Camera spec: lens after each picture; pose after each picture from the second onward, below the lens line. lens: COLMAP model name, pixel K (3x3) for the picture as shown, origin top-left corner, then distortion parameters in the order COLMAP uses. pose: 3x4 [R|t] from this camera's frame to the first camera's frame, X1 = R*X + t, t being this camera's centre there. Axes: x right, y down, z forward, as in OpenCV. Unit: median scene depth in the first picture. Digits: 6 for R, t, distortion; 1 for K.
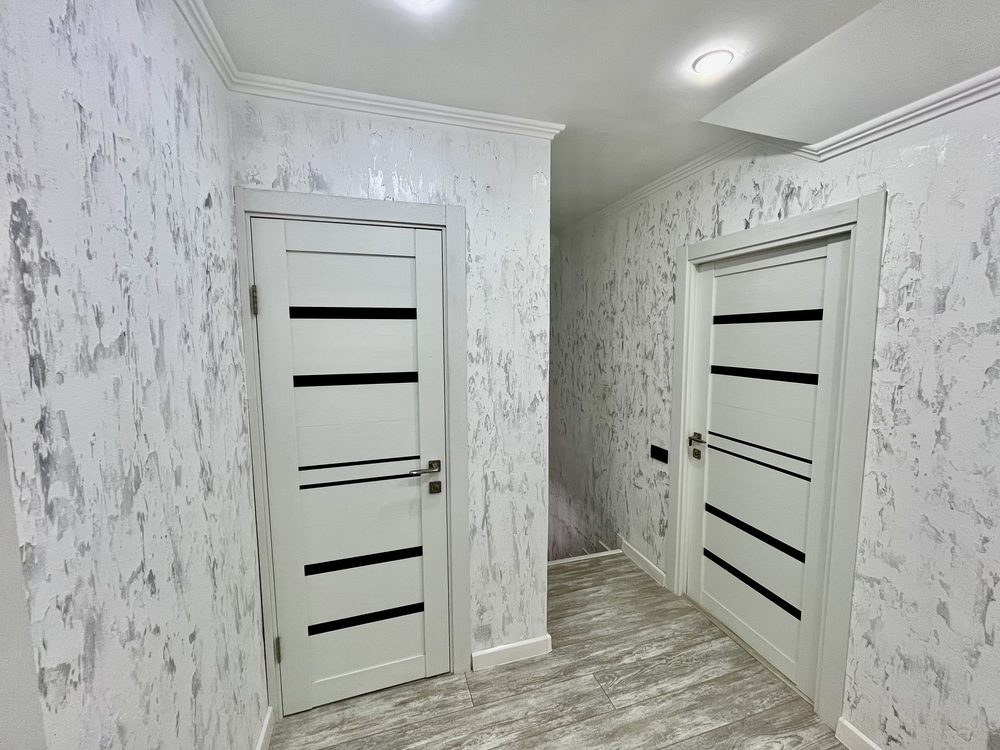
lens RADIAL K [[403.5, 0, 500.3], [0, 403.5, 372.6], [0, 0, 1]] dist [-0.003499, -0.000419]
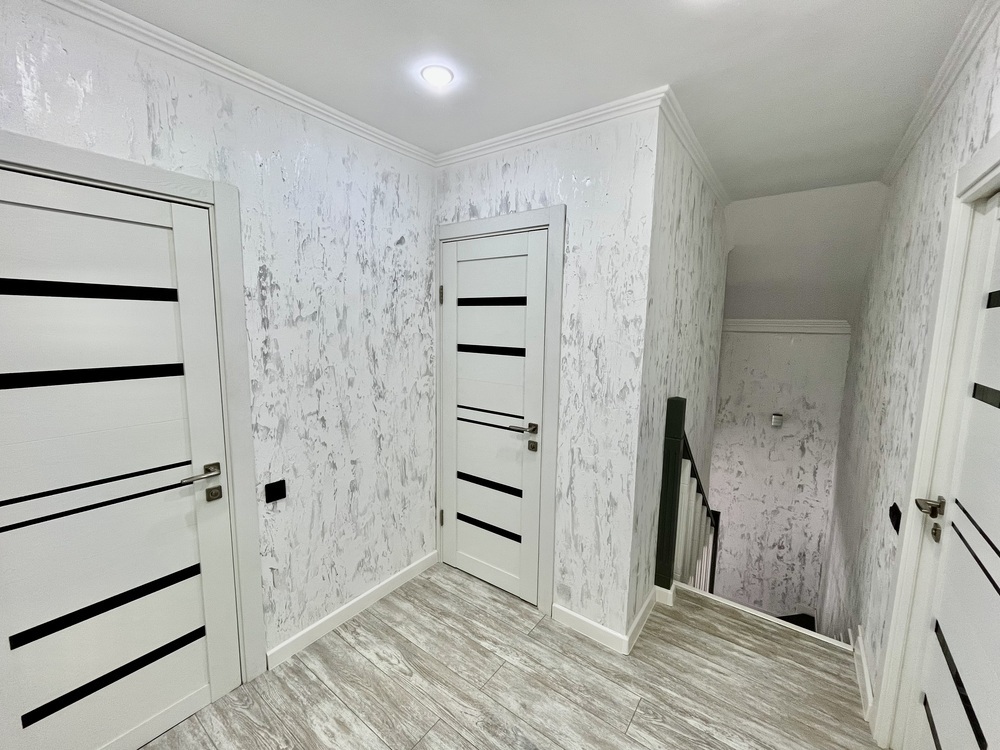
lens RADIAL K [[403.5, 0, 500.0], [0, 403.5, 371.8], [0, 0, 1]] dist [-0.003499, -0.000419]
pose [[0.600978, 0.115249, -0.790913, 0.725736], [-0.098969, 0.992664, 0.069446, -0.008592], [0.793114, 0.036540, 0.607976, 0.189986]]
